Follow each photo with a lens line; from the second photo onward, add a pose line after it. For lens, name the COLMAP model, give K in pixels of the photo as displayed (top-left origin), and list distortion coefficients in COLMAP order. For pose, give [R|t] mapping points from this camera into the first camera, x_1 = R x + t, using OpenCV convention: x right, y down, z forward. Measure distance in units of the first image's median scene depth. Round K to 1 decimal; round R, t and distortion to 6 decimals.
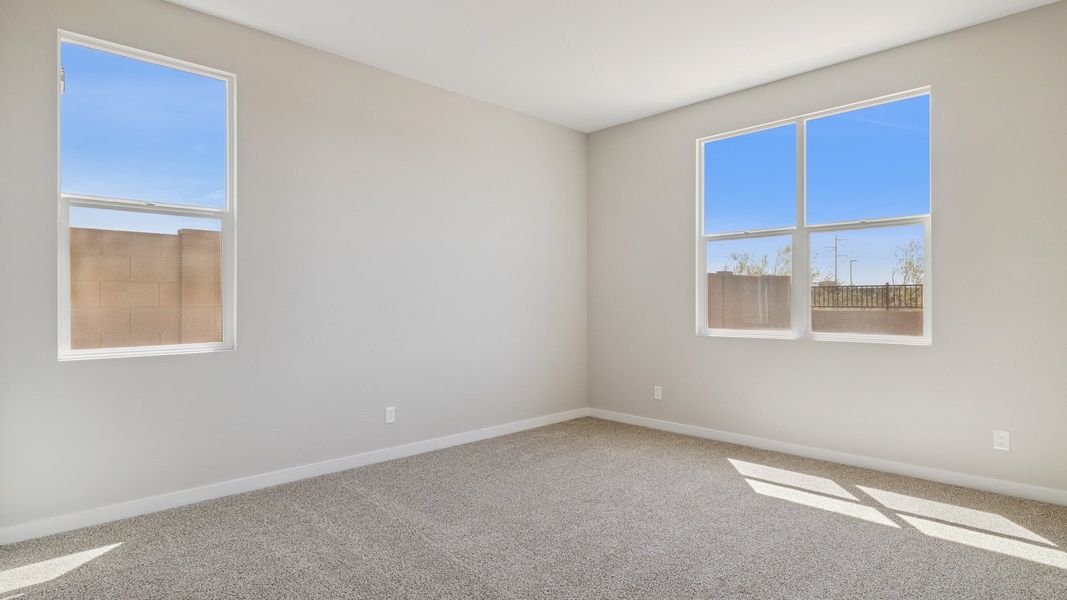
lens RADIAL K [[565.9, 0, 536.7], [0, 565.9, 302.5], [0, 0, 1]] dist [-0.003150, 0.000079]
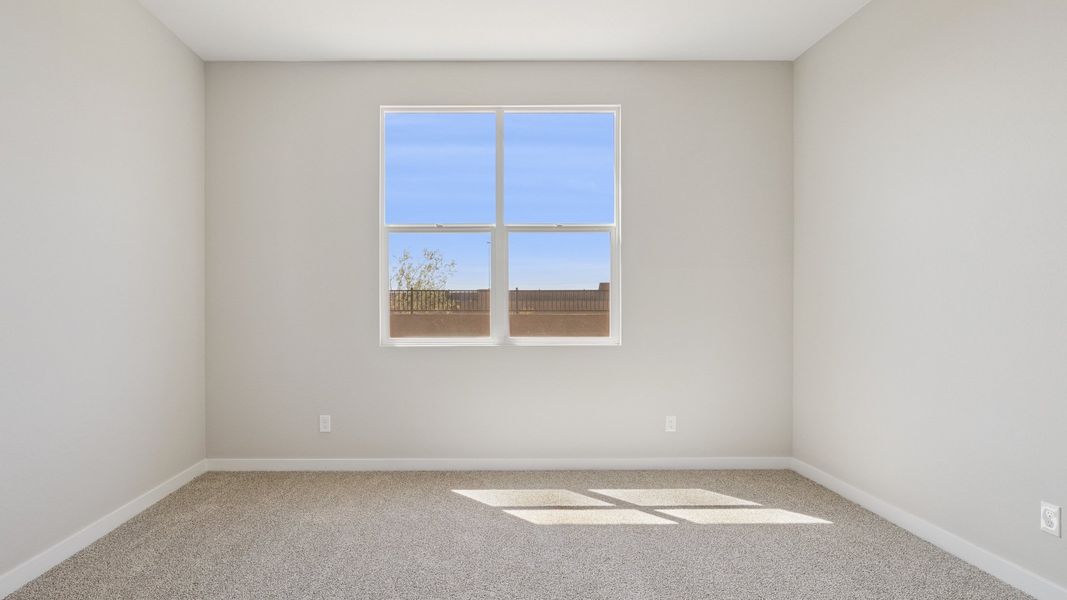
lens RADIAL K [[594.7, 0, 533.1], [0, 594.7, 306.0], [0, 0, 1]] dist [-0.002785, -0.000391]
pose [[0.694349, -0.000610, 0.719638, -0.217261], [0.002771, 0.999994, -0.001827, 0.002641], [-0.719633, 0.003263, 0.694347, 0.297421]]
